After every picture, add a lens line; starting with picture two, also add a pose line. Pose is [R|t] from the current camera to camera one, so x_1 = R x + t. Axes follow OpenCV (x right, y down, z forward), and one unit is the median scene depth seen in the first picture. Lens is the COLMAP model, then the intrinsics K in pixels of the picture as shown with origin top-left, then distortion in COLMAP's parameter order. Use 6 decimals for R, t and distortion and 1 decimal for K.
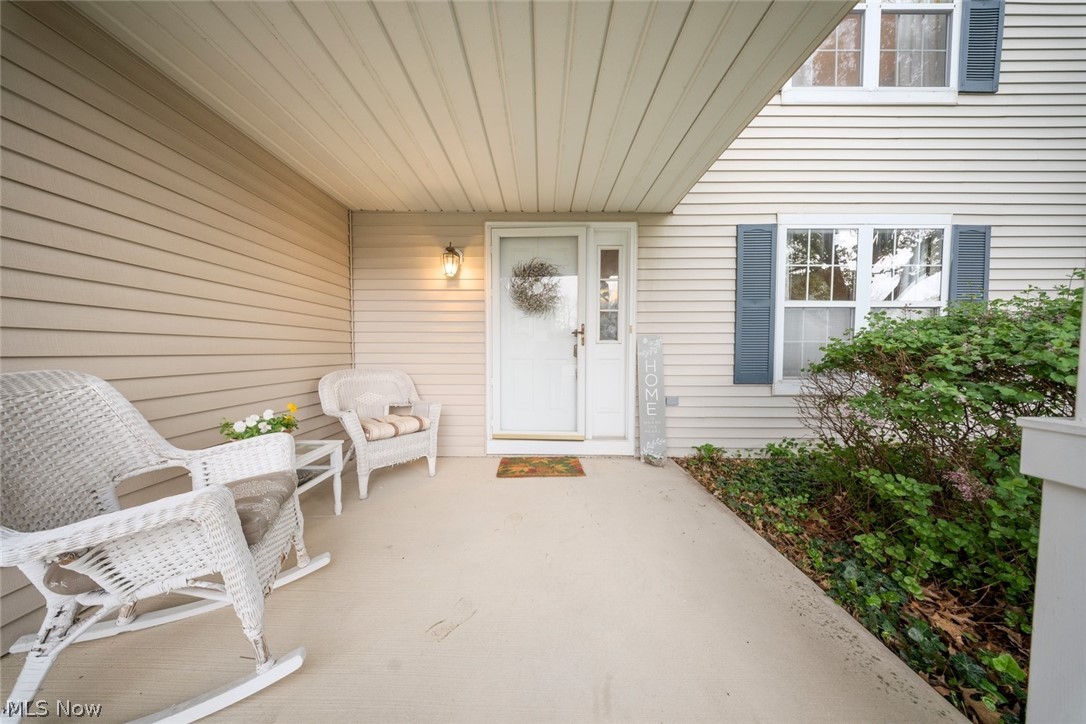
lens RADIAL K [[320.1, 0, 545.7], [0, 320.1, 360.4], [0, 0, 1]] dist [-0.000913, -0.001346]
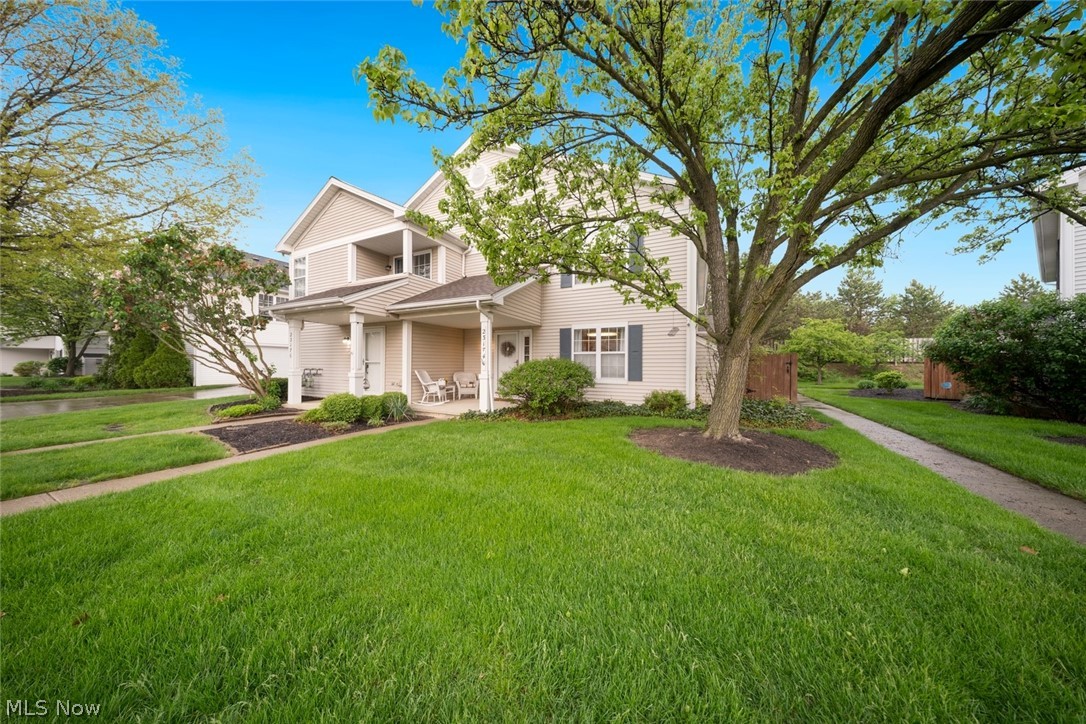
lens RADIAL K [[320.1, 0, 544.9], [0, 320.1, 363.5], [0, 0, 1]] dist [-0.000913, -0.001346]
pose [[0.902491, 0.000611, -0.430707, 1.852222], [-0.016200, 0.999340, -0.032526, 0.029681], [0.430403, 0.036332, 0.901905, -1.938706]]
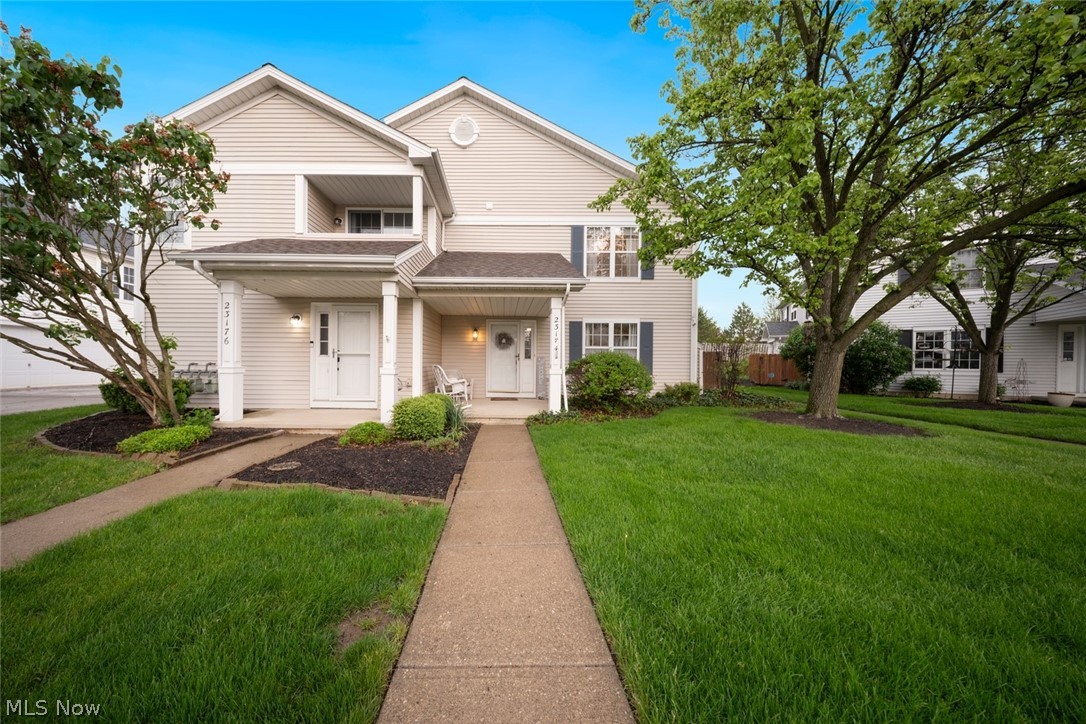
lens RADIAL K [[320.1, 0, 546.2], [0, 320.1, 363.9], [0, 0, 1]] dist [-0.000913, -0.001346]
pose [[0.999948, 0.006757, 0.007670, 0.359823], [-0.006587, 0.999736, -0.022021, 0.050777], [-0.007817, 0.021969, 0.999728, -2.049793]]
